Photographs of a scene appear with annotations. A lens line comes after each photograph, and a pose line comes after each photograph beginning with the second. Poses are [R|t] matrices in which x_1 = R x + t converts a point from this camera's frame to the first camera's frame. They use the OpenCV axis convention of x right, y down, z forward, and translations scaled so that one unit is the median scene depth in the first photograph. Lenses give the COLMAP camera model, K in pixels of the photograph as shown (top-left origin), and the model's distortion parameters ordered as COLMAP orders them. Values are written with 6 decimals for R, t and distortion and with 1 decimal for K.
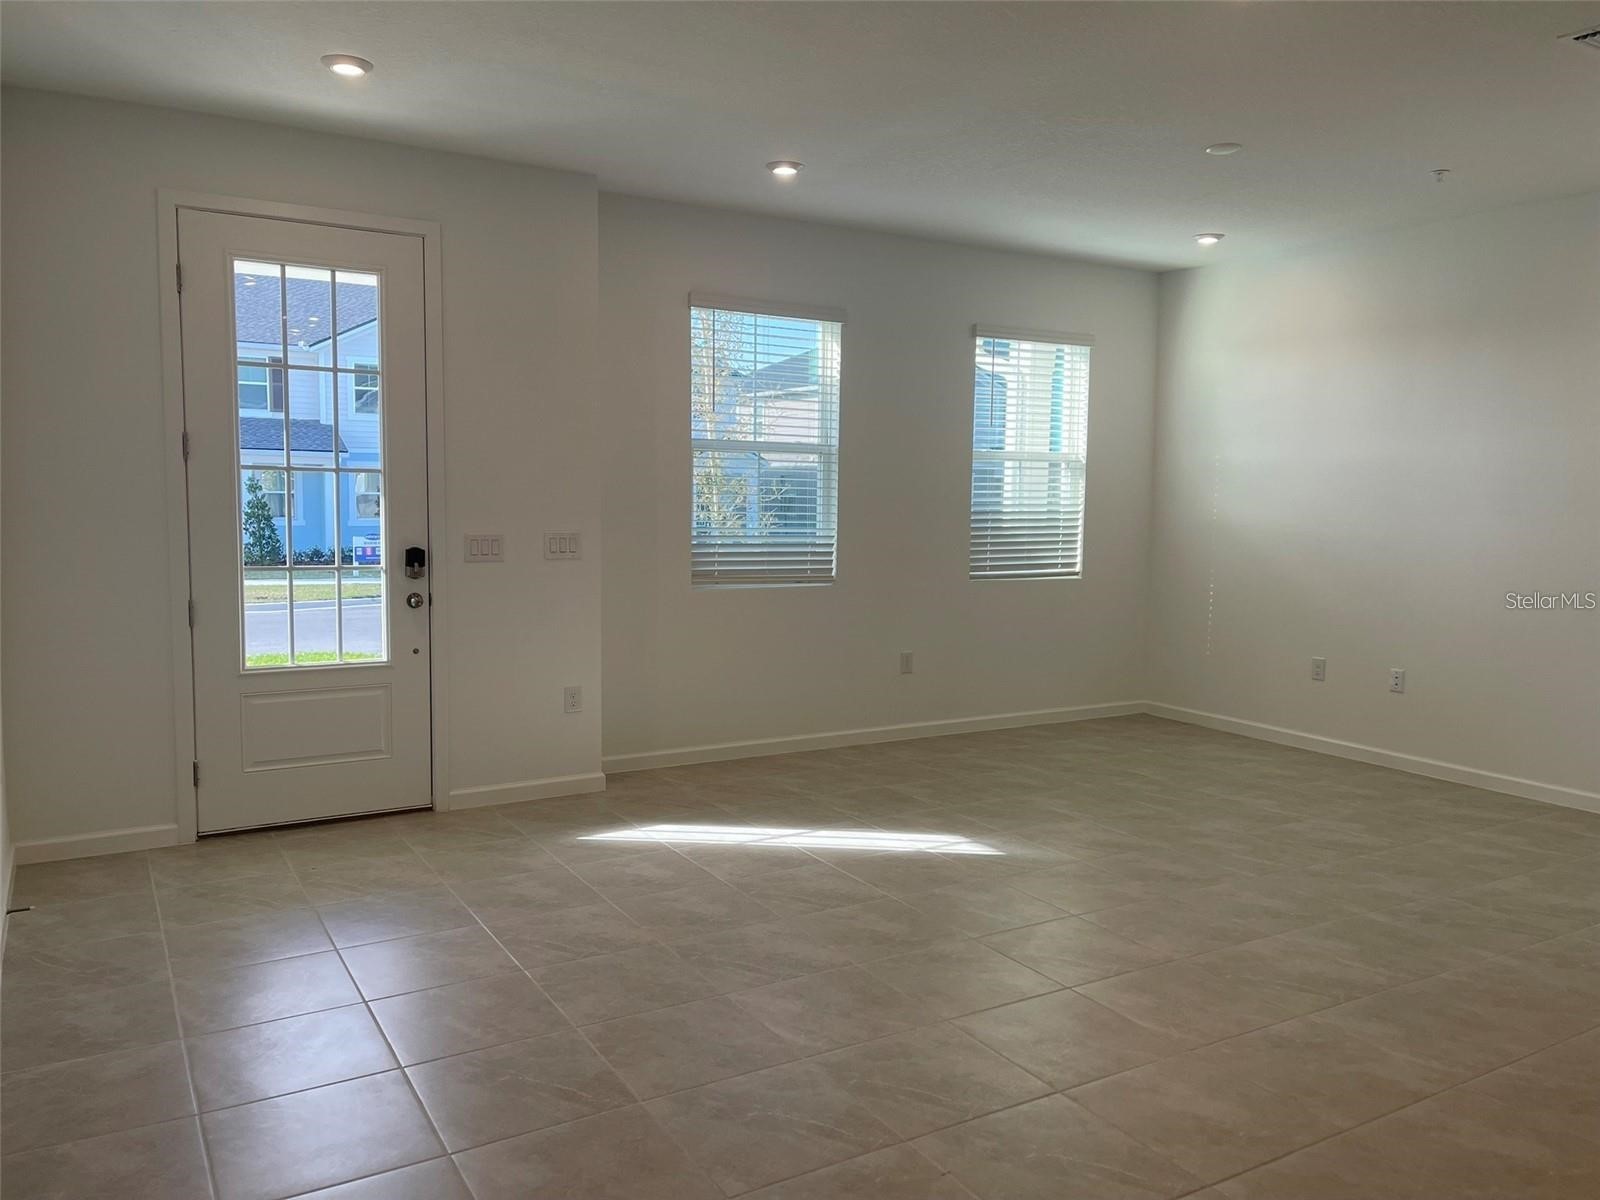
lens RADIAL K [[1220.5, 0, 806.6], [0, 1220.5, 599.1], [0, 0, 1]] dist [0.048066, -0.051702]
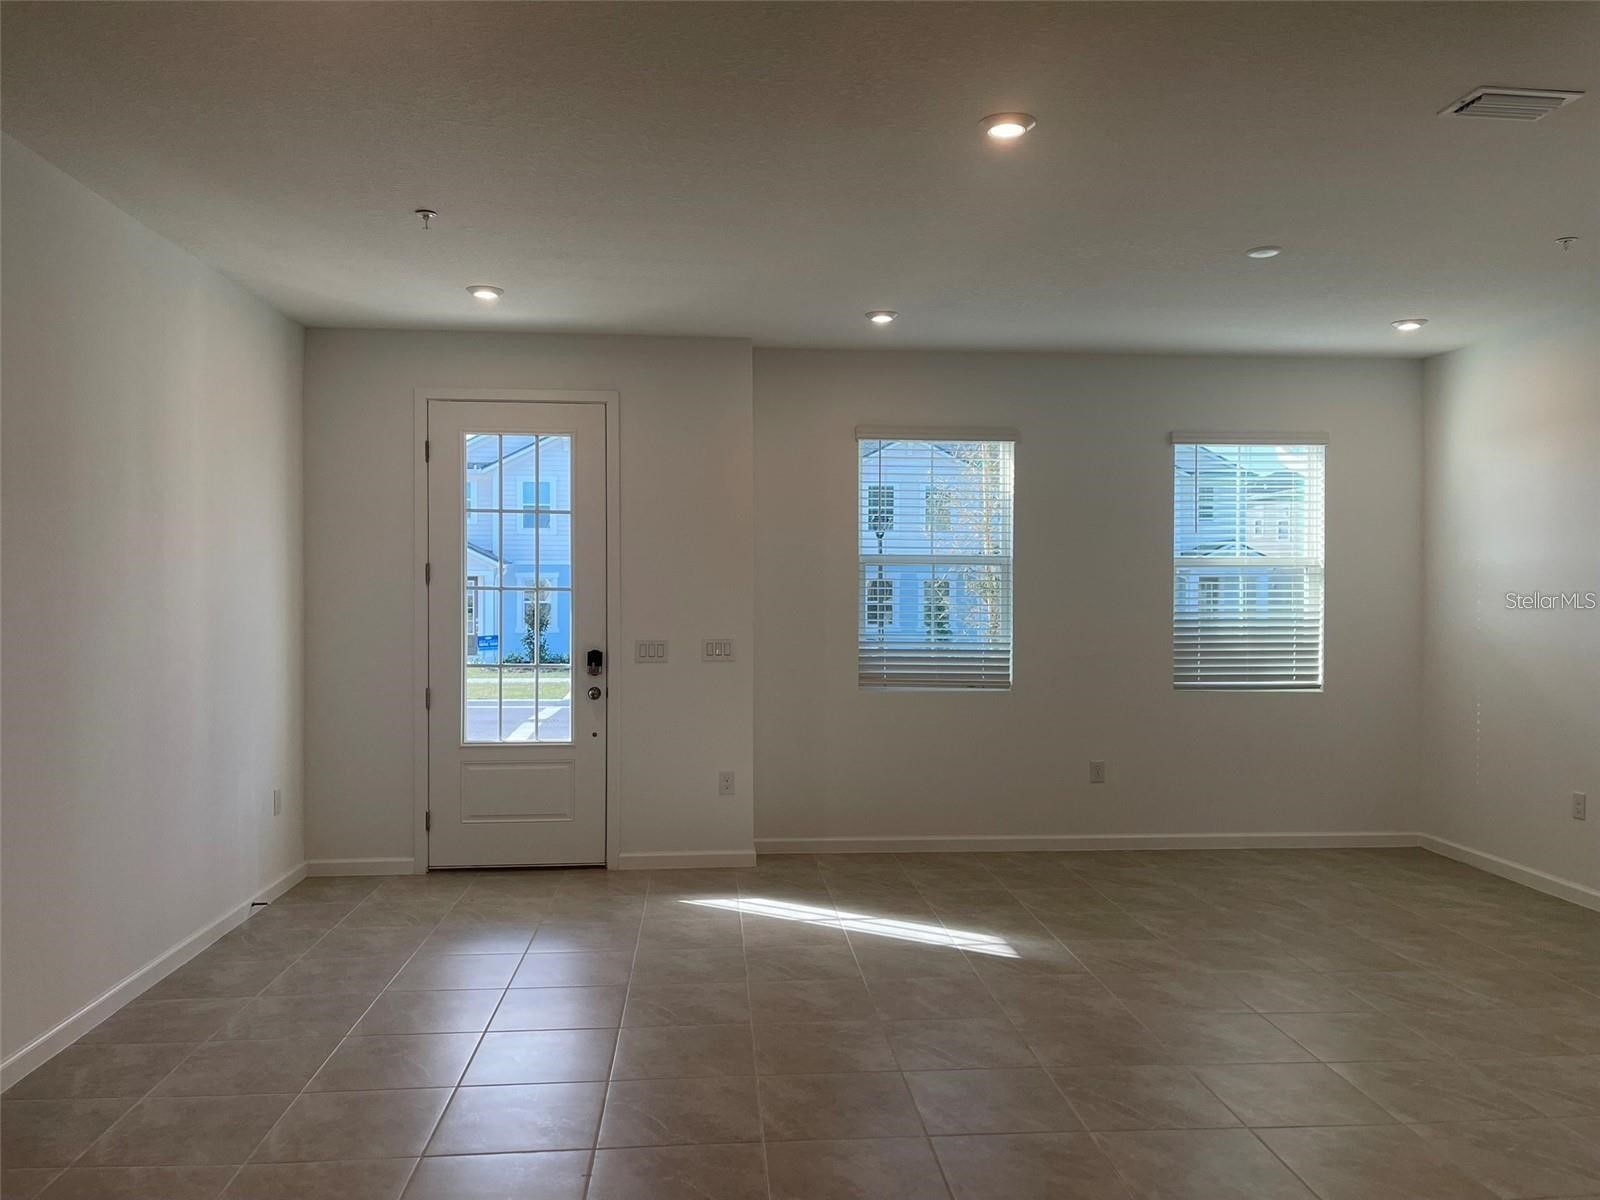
lens RADIAL K [[1220.5, 0, 797.8], [0, 1220.5, 594.7], [0, 0, 1]] dist [0.048066, -0.051702]
pose [[0.896087, -0.010139, -0.443762, 0.389100], [-0.030139, 0.996042, -0.083616, -0.000750], [0.442854, 0.088302, 0.892235, -0.012572]]
